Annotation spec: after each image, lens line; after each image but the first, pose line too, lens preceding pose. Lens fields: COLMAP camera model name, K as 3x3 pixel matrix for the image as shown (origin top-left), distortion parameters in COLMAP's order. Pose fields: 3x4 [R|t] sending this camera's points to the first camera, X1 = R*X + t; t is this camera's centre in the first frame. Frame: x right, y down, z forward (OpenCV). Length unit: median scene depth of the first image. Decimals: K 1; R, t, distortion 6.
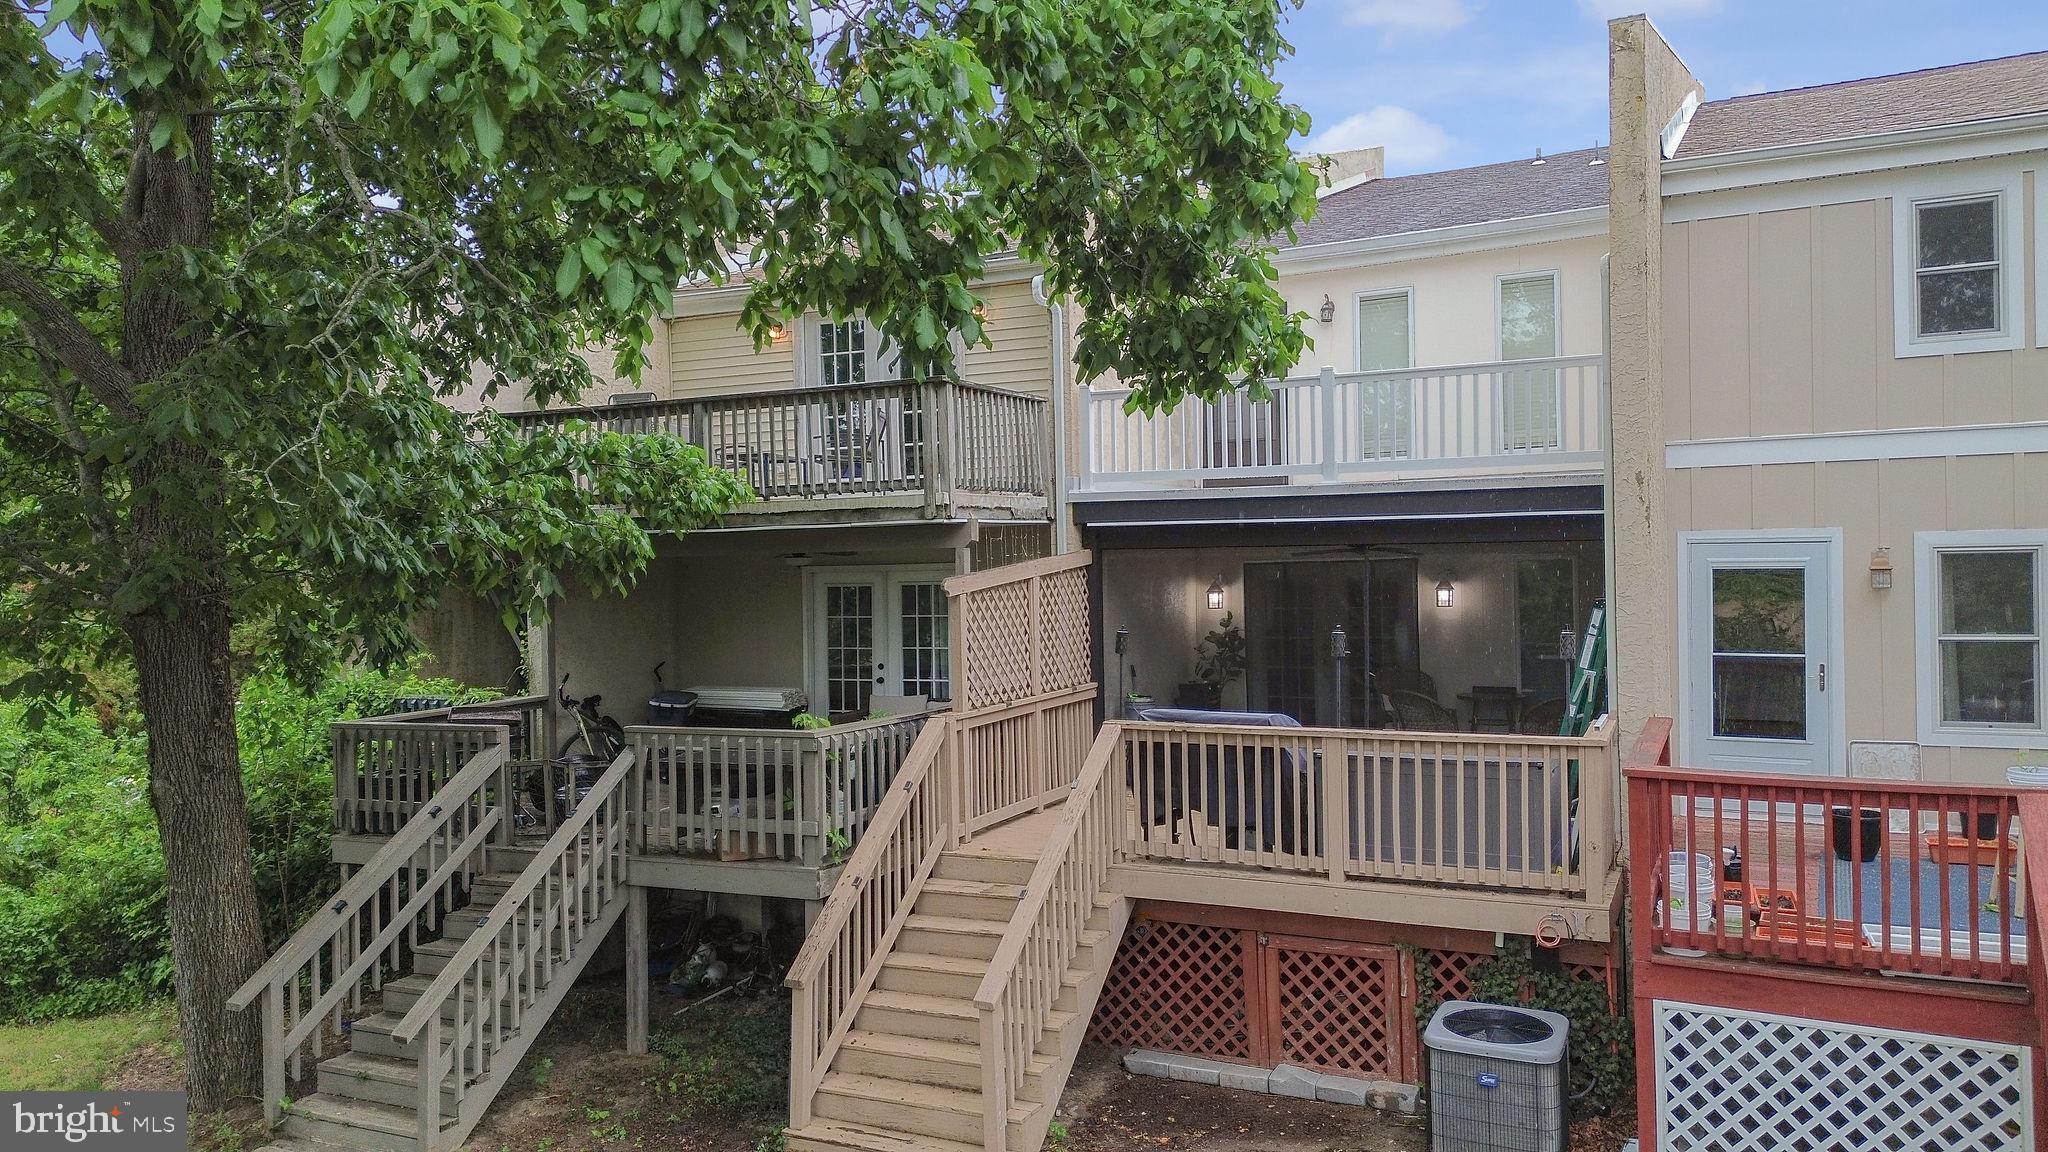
lens RADIAL K [[1496.1, 0, 1016.7], [0, 1496.1, 574.1], [0, 0, 1]] dist [0.080386, -0.114001]
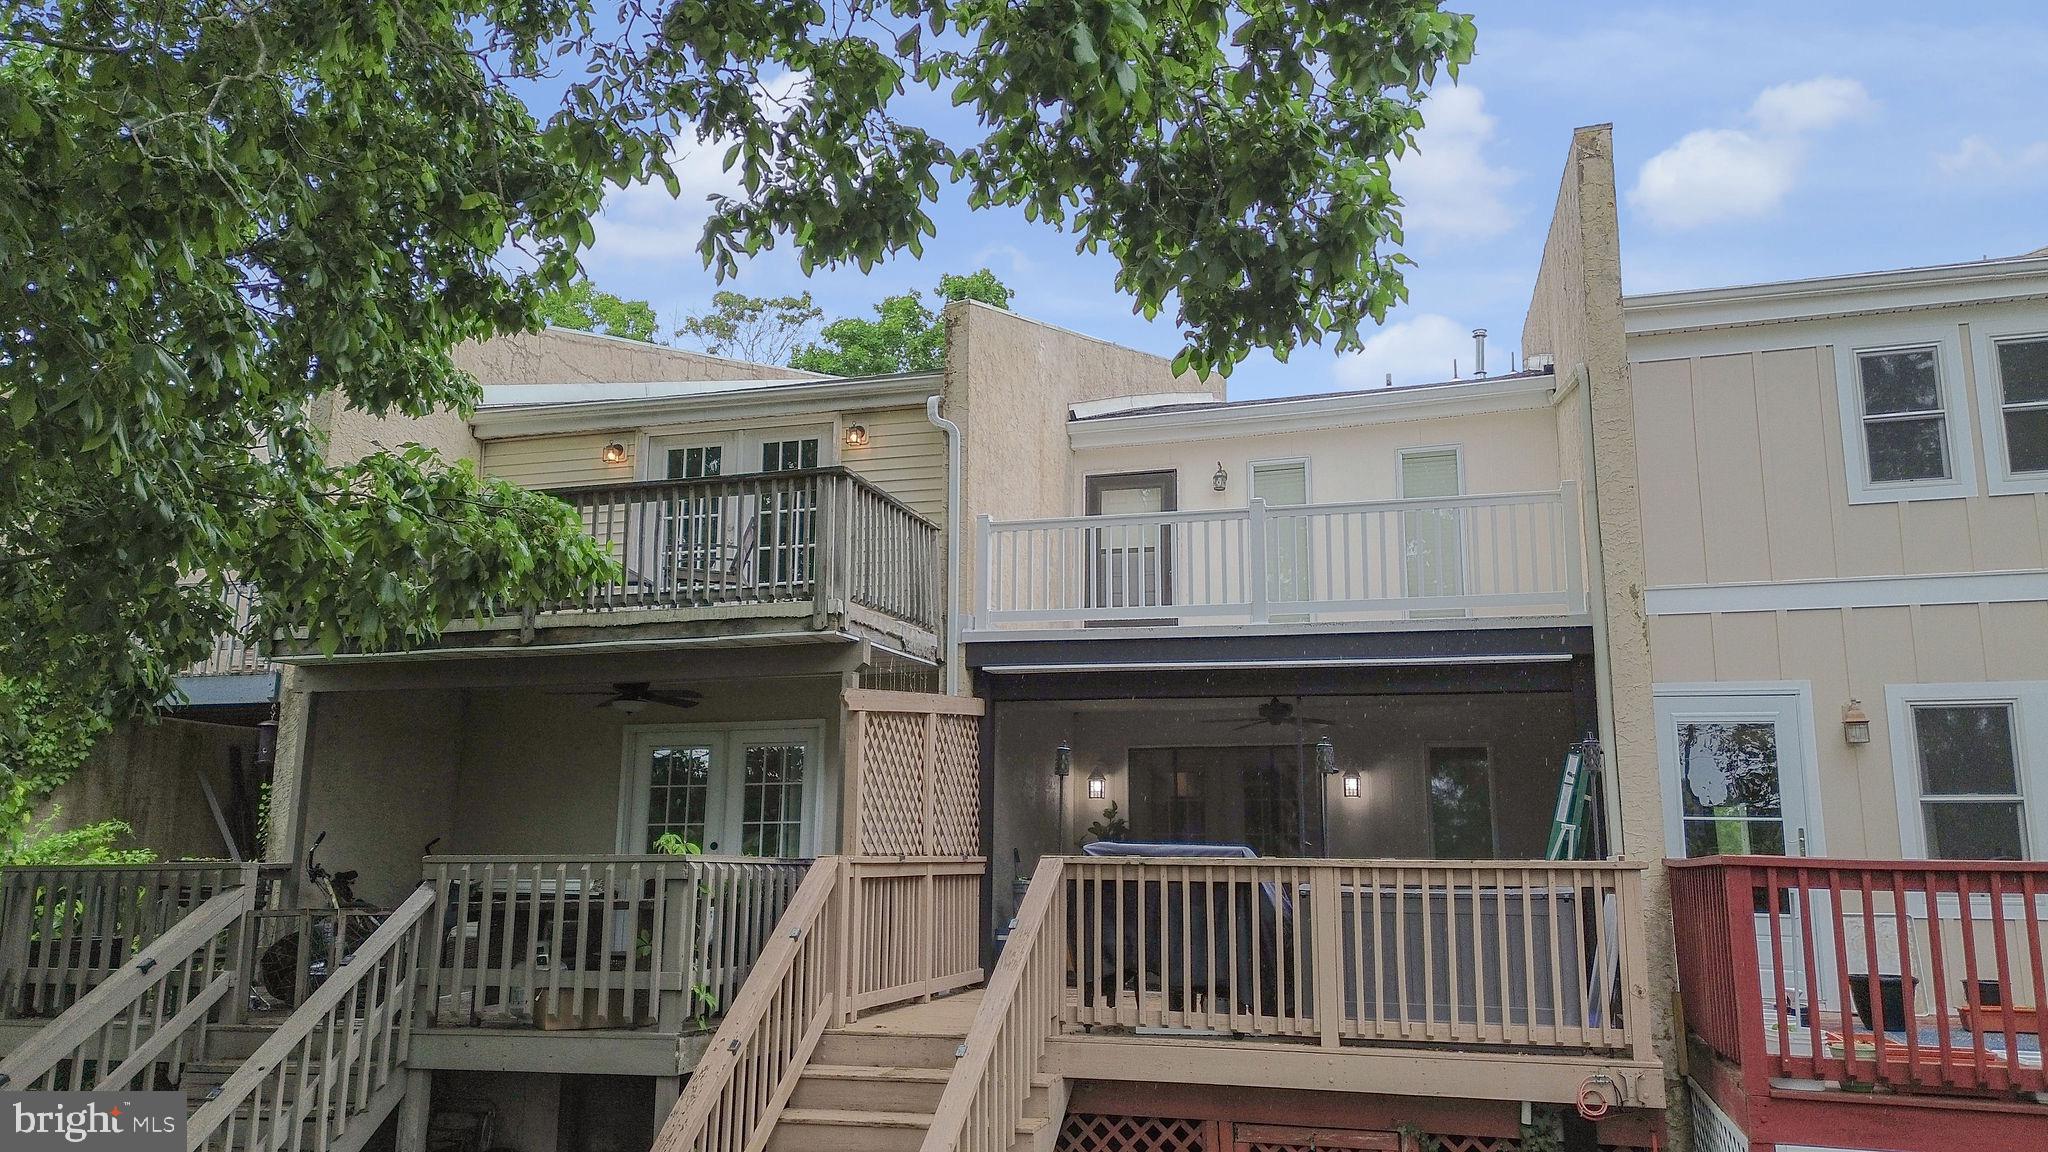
lens RADIAL K [[1550.4, 0, 1024.0], [0, 1550.4, 576.0], [0, 0, 1]] dist [0.064871, -0.076100]
pose [[0.985130, 0.056675, 0.162192, -0.095875], [-0.023107, 0.979154, -0.201800, 0.116779], [-0.170248, 0.195051, 0.965904, 0.140498]]
